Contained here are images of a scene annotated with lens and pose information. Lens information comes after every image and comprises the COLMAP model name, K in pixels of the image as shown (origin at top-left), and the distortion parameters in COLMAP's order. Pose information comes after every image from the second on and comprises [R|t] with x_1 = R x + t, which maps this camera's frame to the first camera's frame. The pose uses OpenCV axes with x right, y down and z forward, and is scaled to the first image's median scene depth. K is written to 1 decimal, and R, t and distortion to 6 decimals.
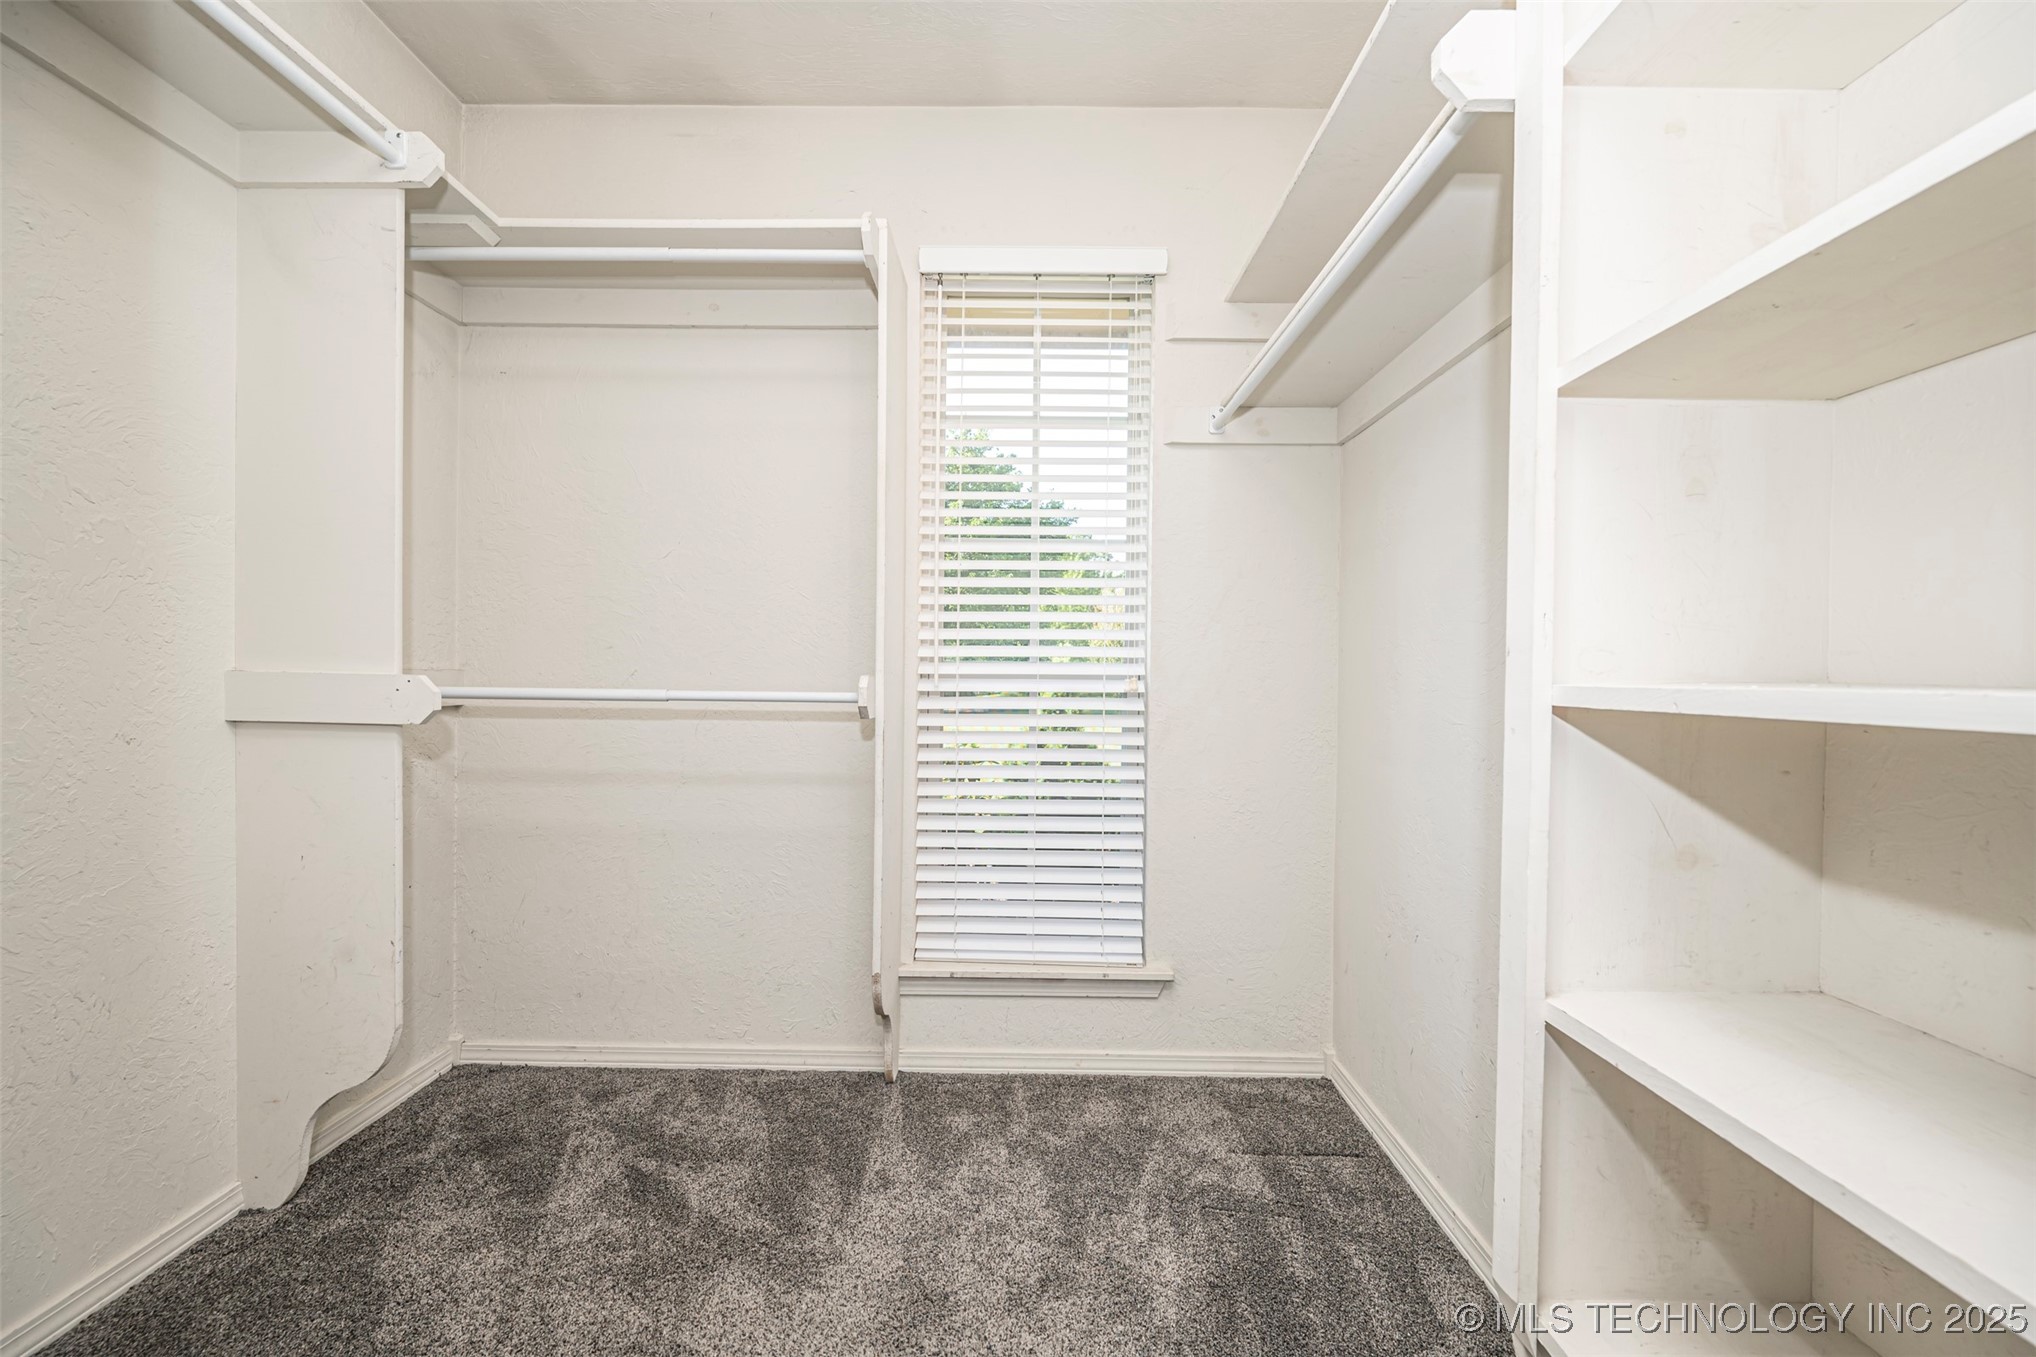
lens RADIAL K [[798.4, 0, 1018.0], [0, 798.4, 678.5], [0, 0, 1]] dist [-0.001656, -0.000021]
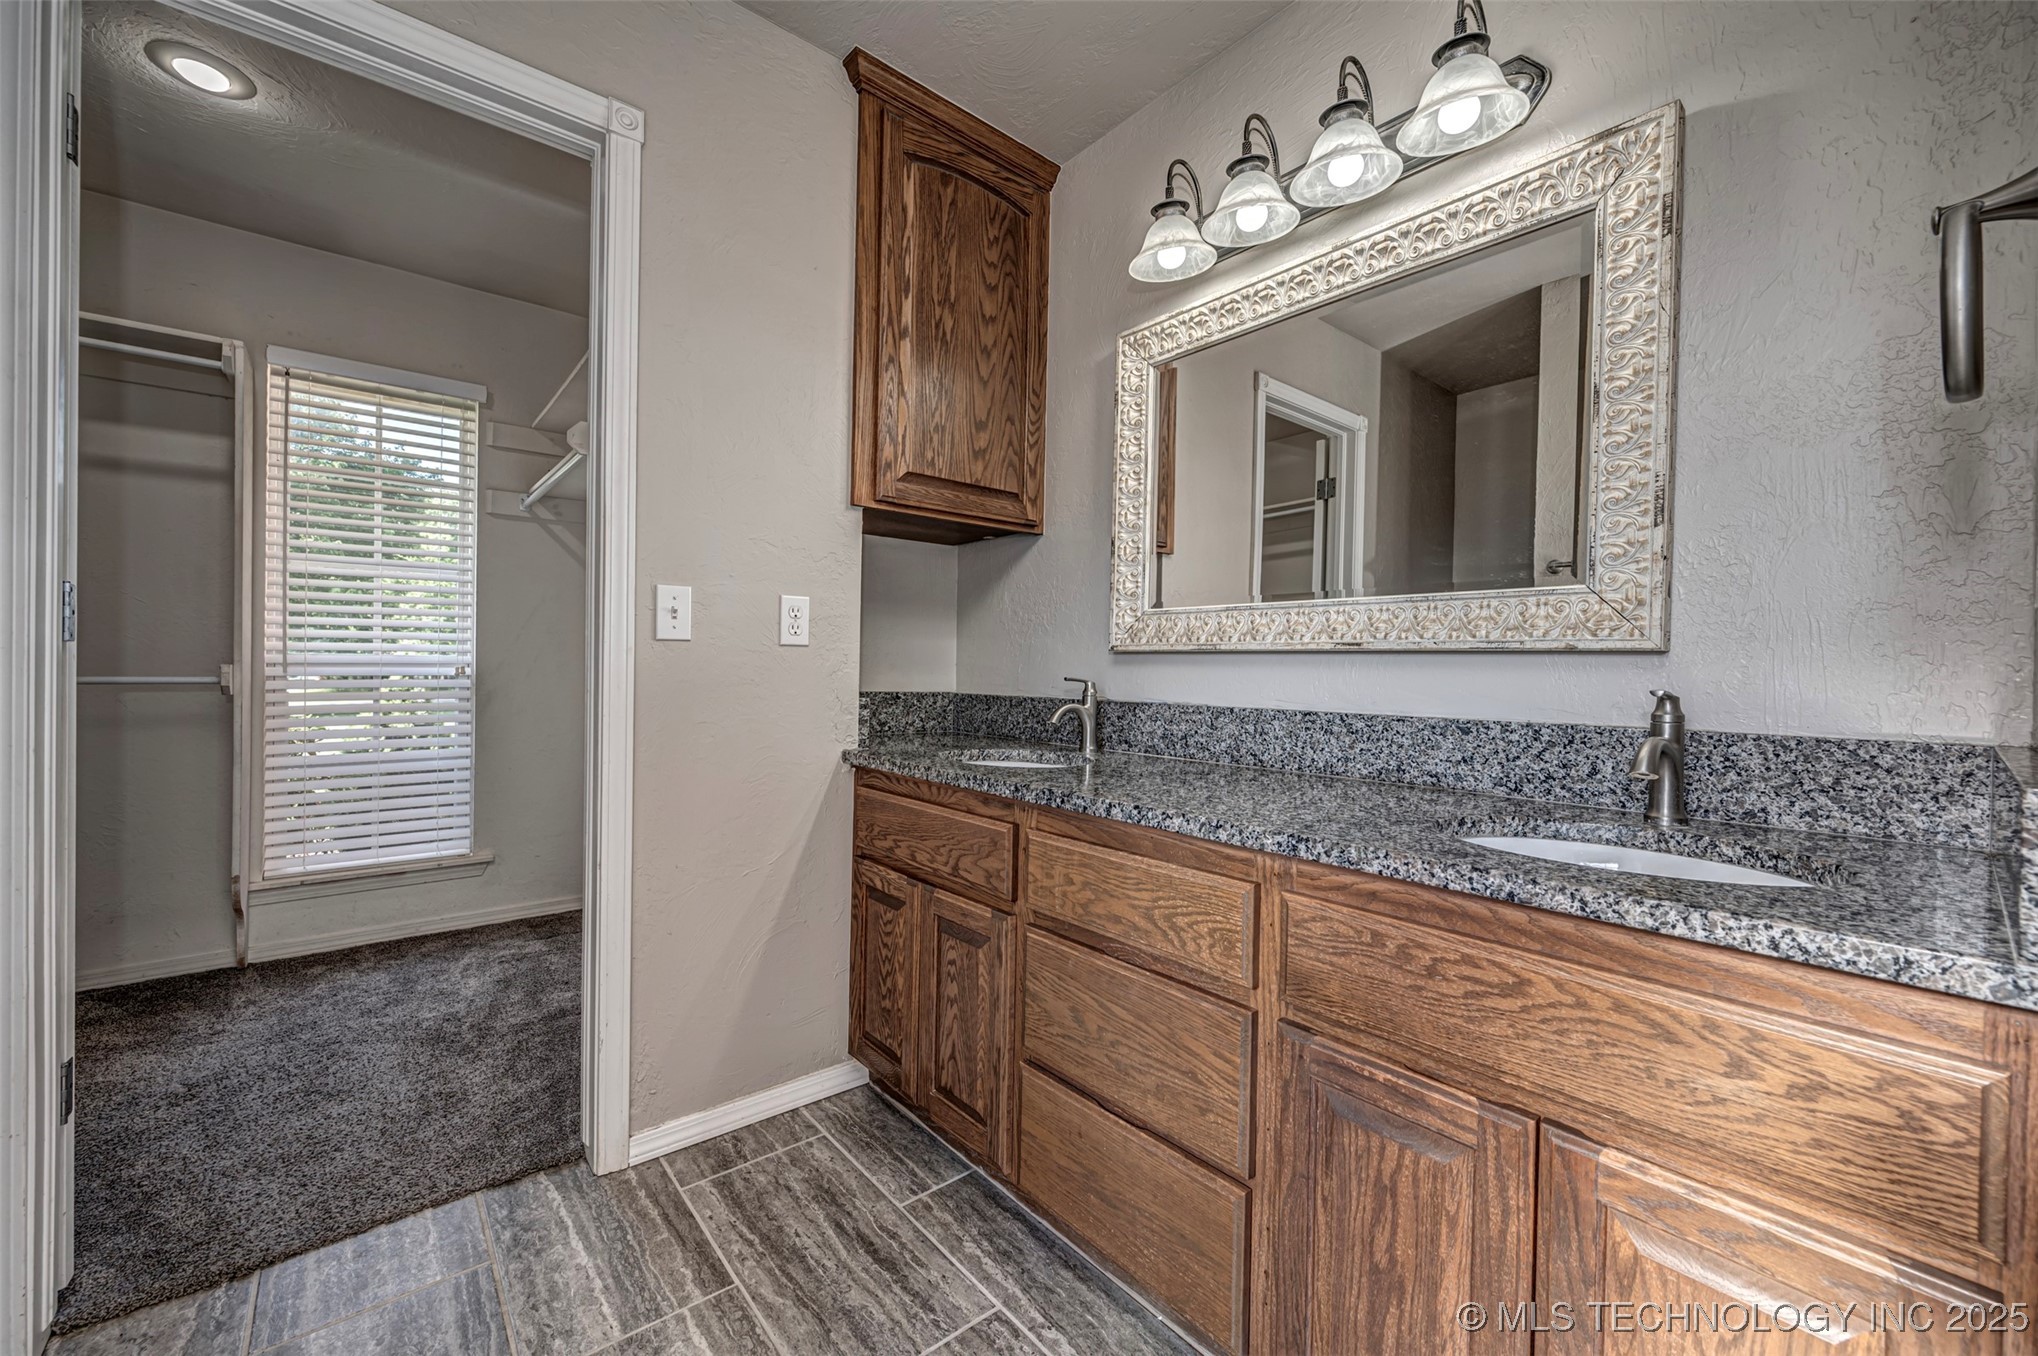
lens RADIAL K [[785.8, 0, 1010.1], [0, 785.8, 666.3], [0, 0, 1]] dist [-0.001432, -0.000099]
pose [[0.767245, -0.003132, 0.641346, -0.014476], [-0.001630, 0.999975, 0.006834, -0.011687], [-0.641352, -0.006289, 0.767221, -0.910607]]
